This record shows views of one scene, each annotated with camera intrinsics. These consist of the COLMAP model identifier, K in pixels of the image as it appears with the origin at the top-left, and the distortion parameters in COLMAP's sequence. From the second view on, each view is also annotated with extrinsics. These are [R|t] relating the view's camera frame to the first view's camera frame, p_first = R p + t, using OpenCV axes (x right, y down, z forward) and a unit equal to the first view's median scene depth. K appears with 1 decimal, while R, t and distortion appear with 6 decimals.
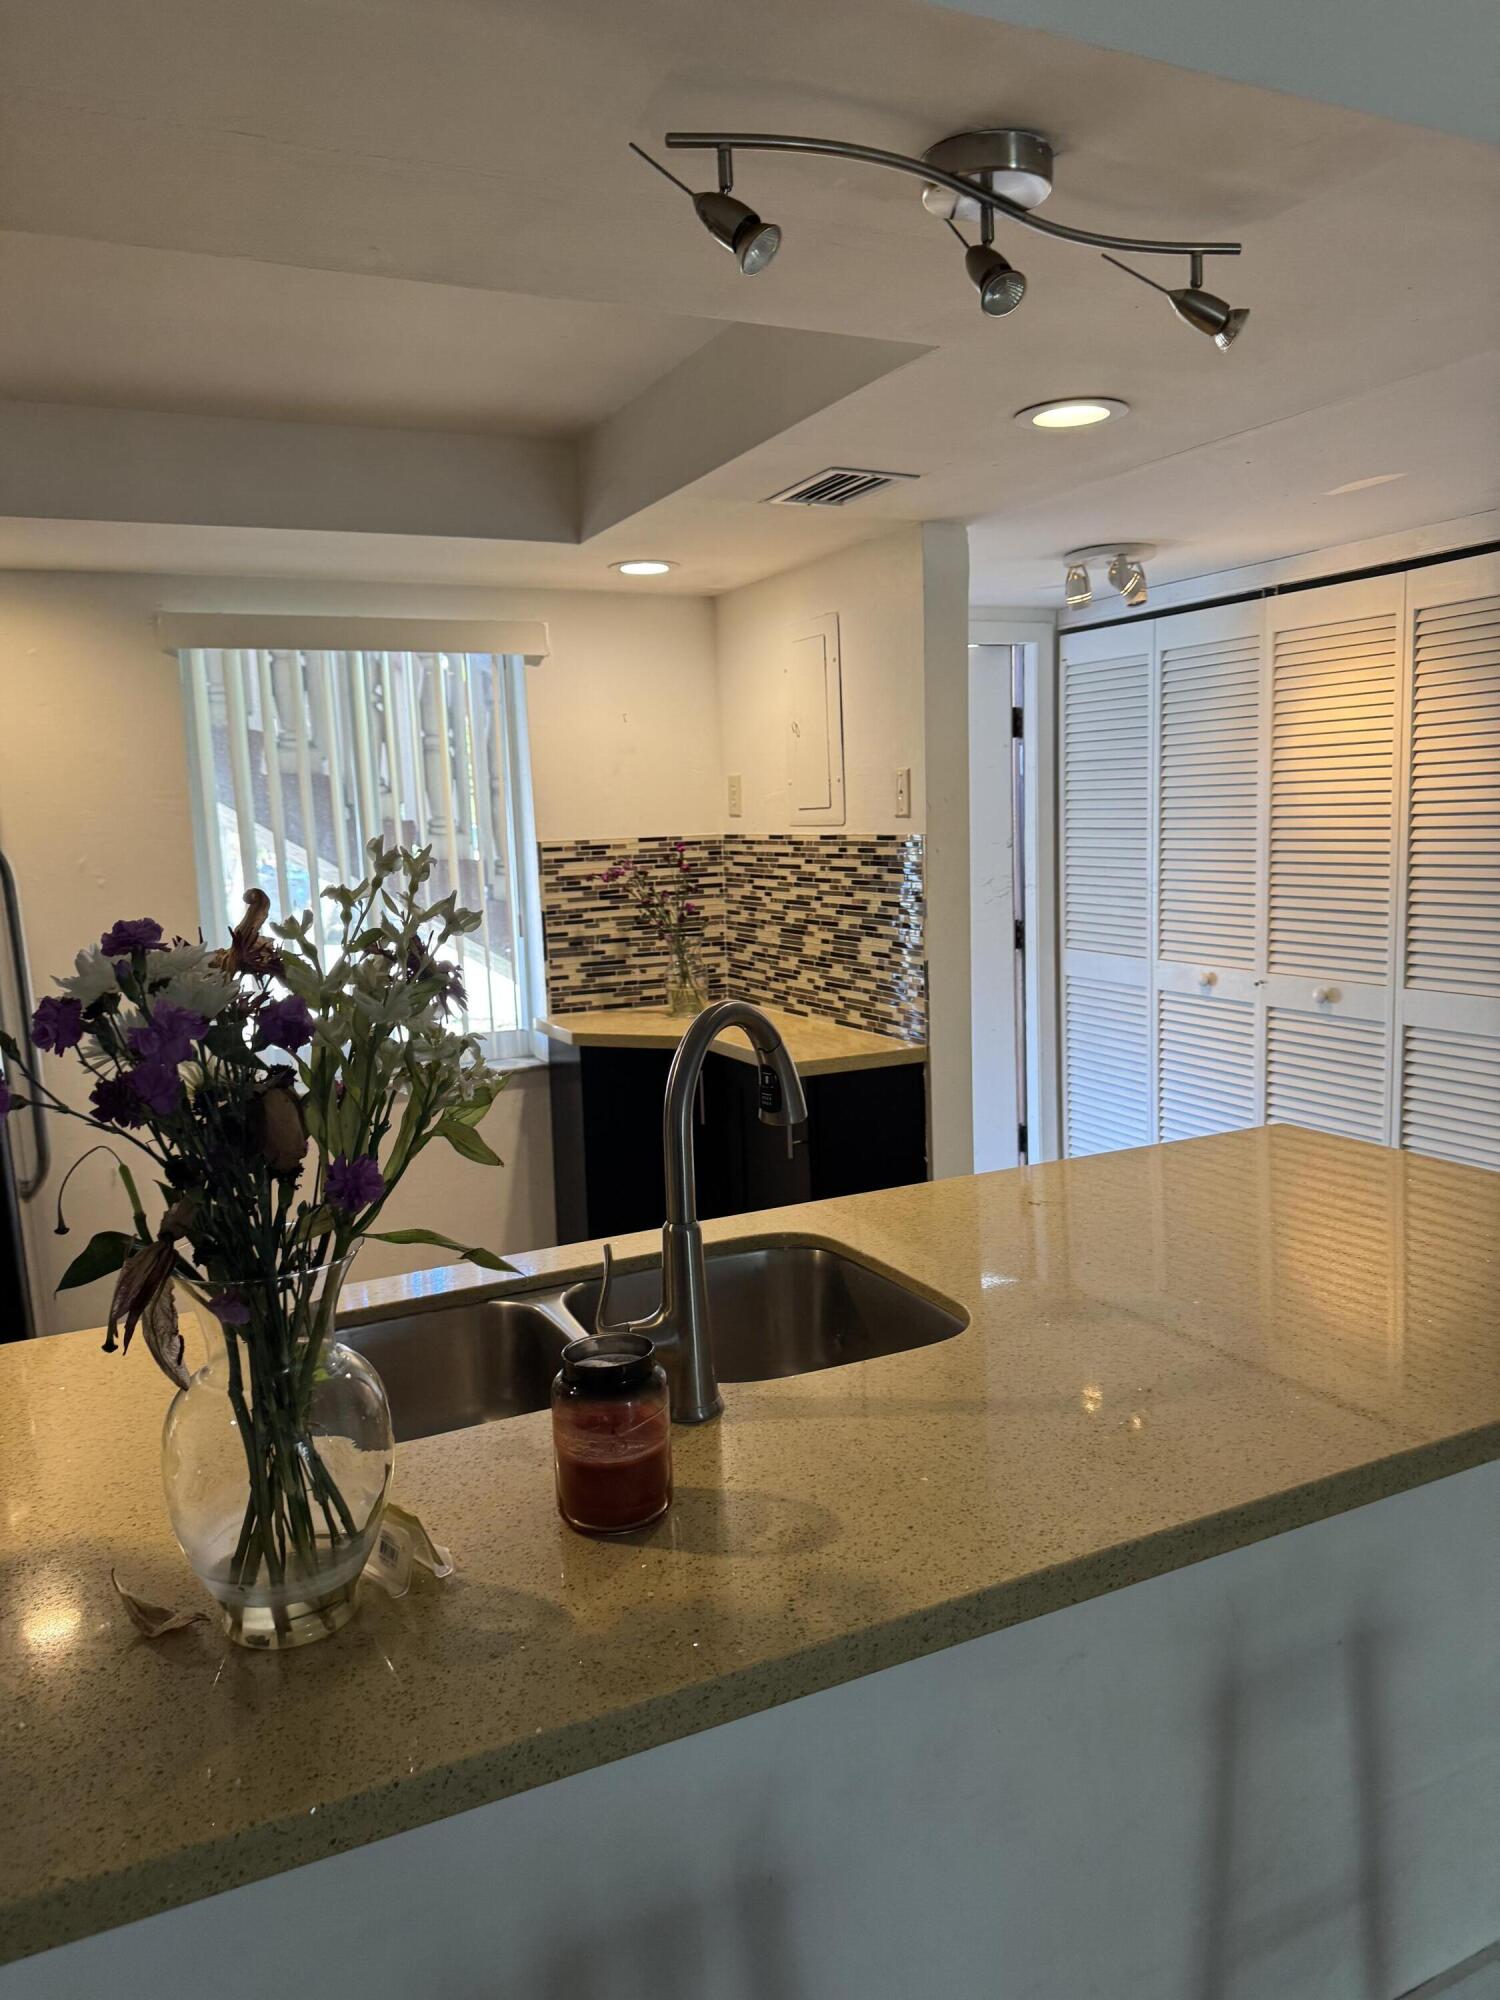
lens RADIAL K [[1422.4, 0, 743.8], [0, 1422.4, 974.8], [0, 0, 1]] dist [0.048552, -0.073506]
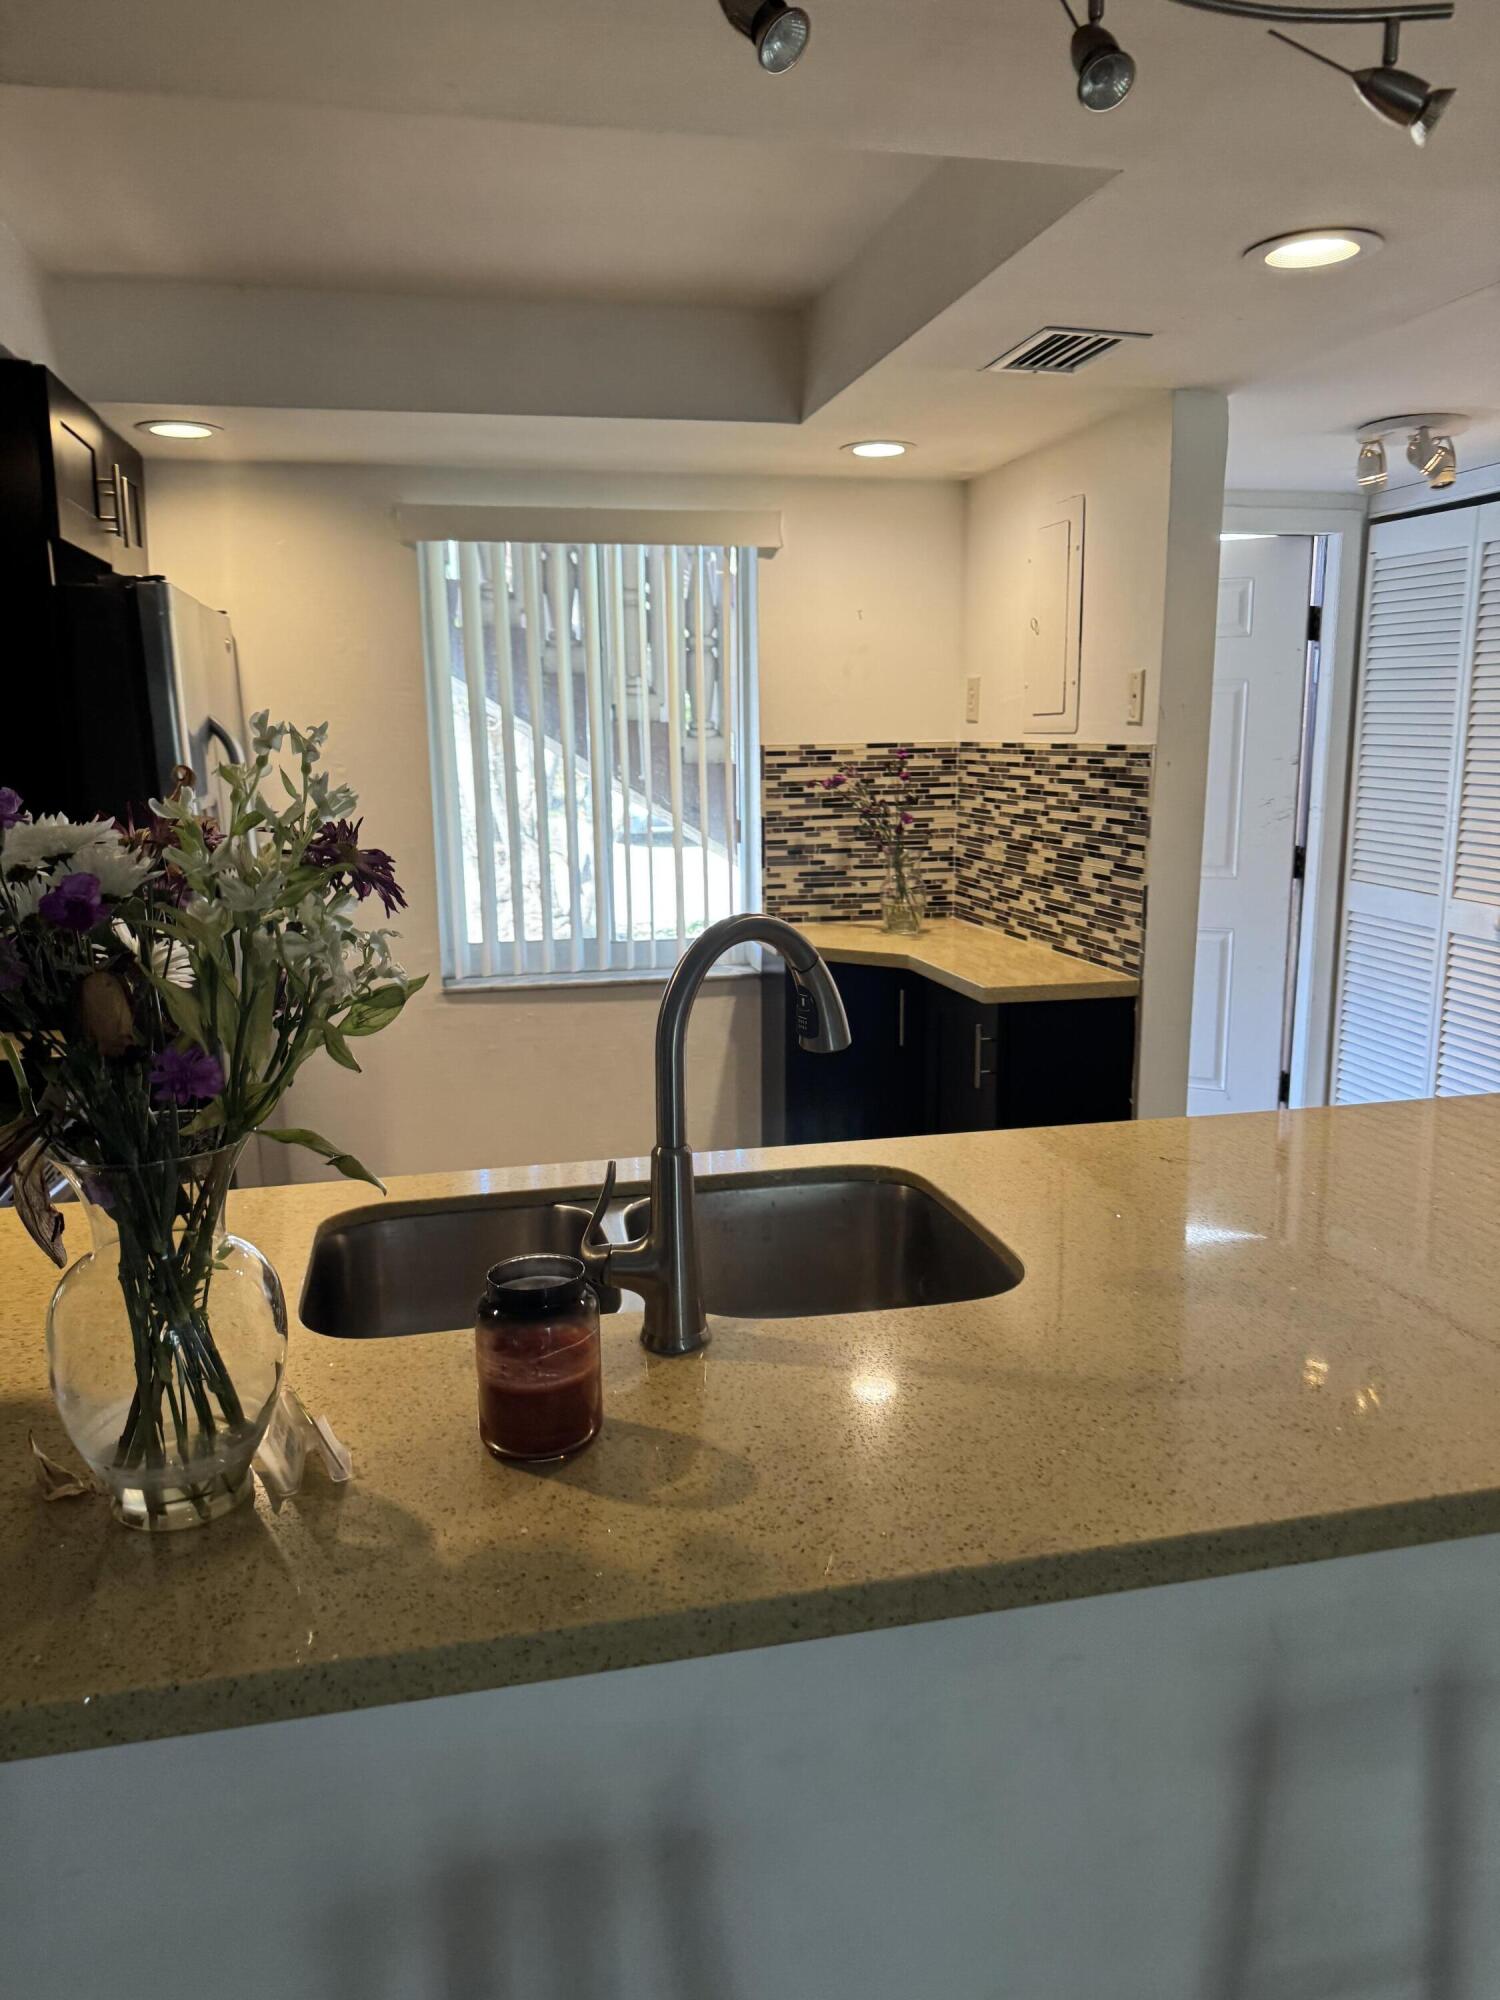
lens RADIAL K [[1422.4, 0, 737.0], [0, 1422.4, 1004.2], [0, 0, 1]] dist [0.048552, -0.073506]
pose [[0.973072, 0.067481, -0.220404, 0.073931], [-0.049351, 0.995006, 0.086761, -0.000787], [0.225158, -0.073547, 0.971542, 0.039987]]
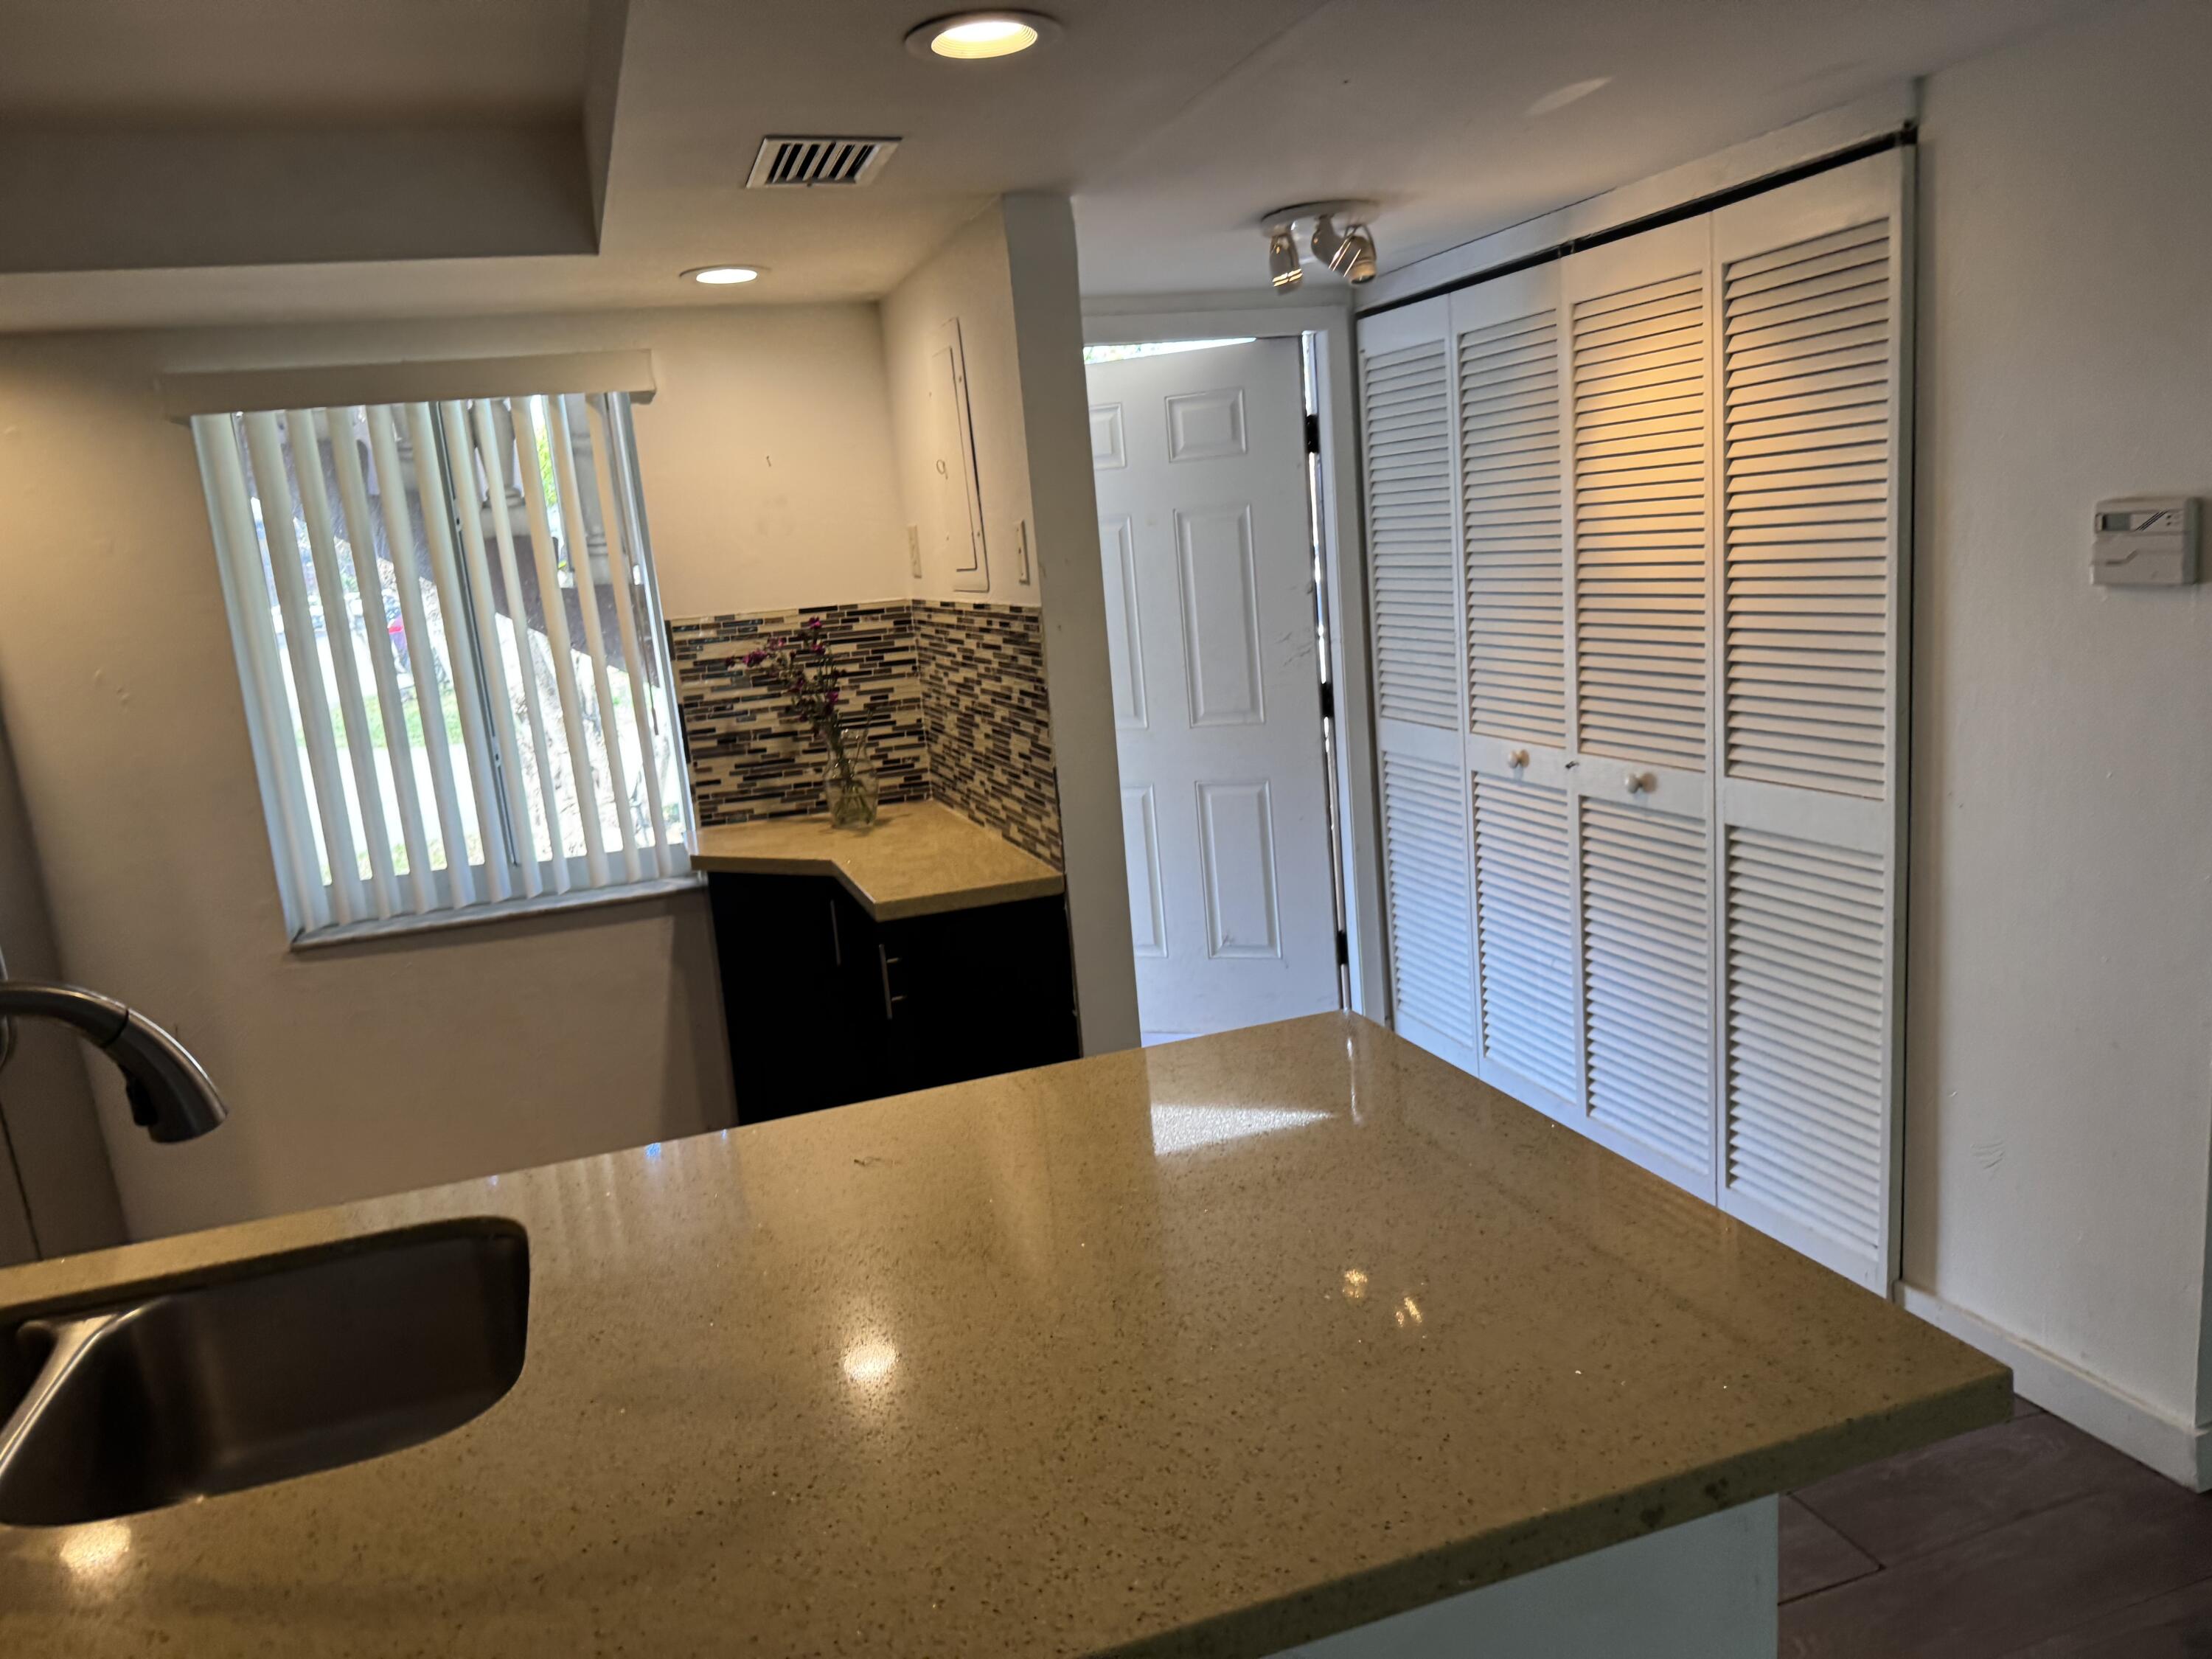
lens RADIAL K [[1573.2, 0, 1090.5], [0, 1573.2, 832.7], [0, 0, 1]] dist [0.048552, -0.073506]
pose [[0.990837, -0.022912, -0.133102, 0.242046], [0.033469, 0.996421, 0.077625, -0.037352], [0.130847, -0.081369, 0.988058, 0.128262]]
